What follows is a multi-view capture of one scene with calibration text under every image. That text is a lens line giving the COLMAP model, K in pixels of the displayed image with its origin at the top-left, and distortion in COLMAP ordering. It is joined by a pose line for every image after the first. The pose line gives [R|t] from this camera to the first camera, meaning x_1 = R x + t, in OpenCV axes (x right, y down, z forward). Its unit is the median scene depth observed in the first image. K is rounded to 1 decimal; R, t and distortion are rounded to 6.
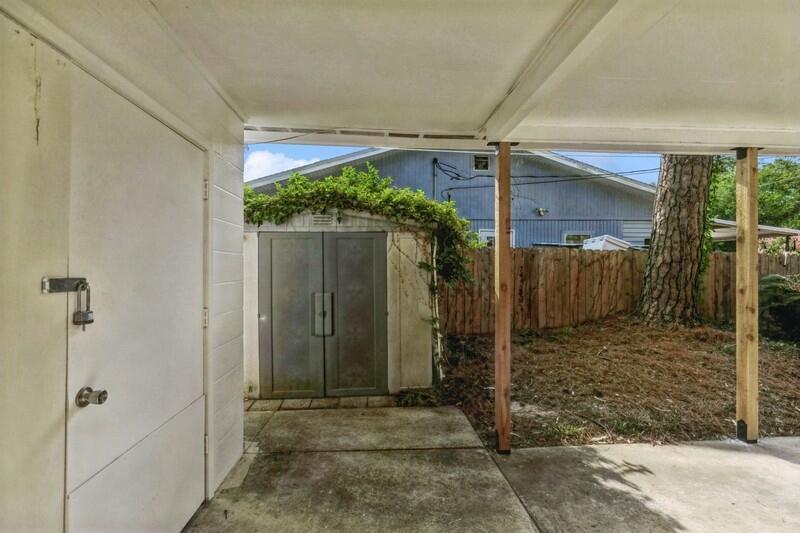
lens RADIAL K [[362.4, 0, 400.4], [0, 362.4, 265.8], [0, 0, 1]] dist [0.007905, -0.001625]
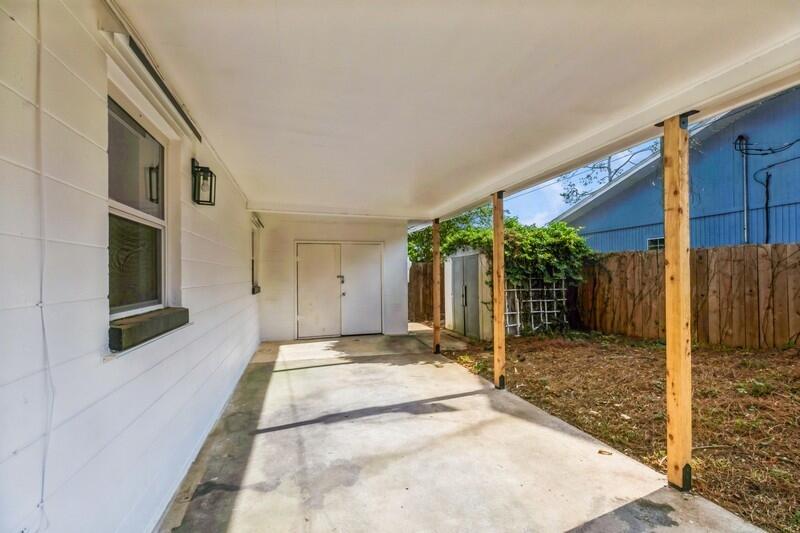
lens RADIAL K [[362.4, 0, 397.7], [0, 362.4, 270.2], [0, 0, 1]] dist [0.007905, -0.001625]
pose [[0.182266, -0.015710, -0.983124, 1.649268], [0.011664, 0.999837, -0.013814, 0.009759], [0.983180, -0.008949, 0.182419, 0.226187]]
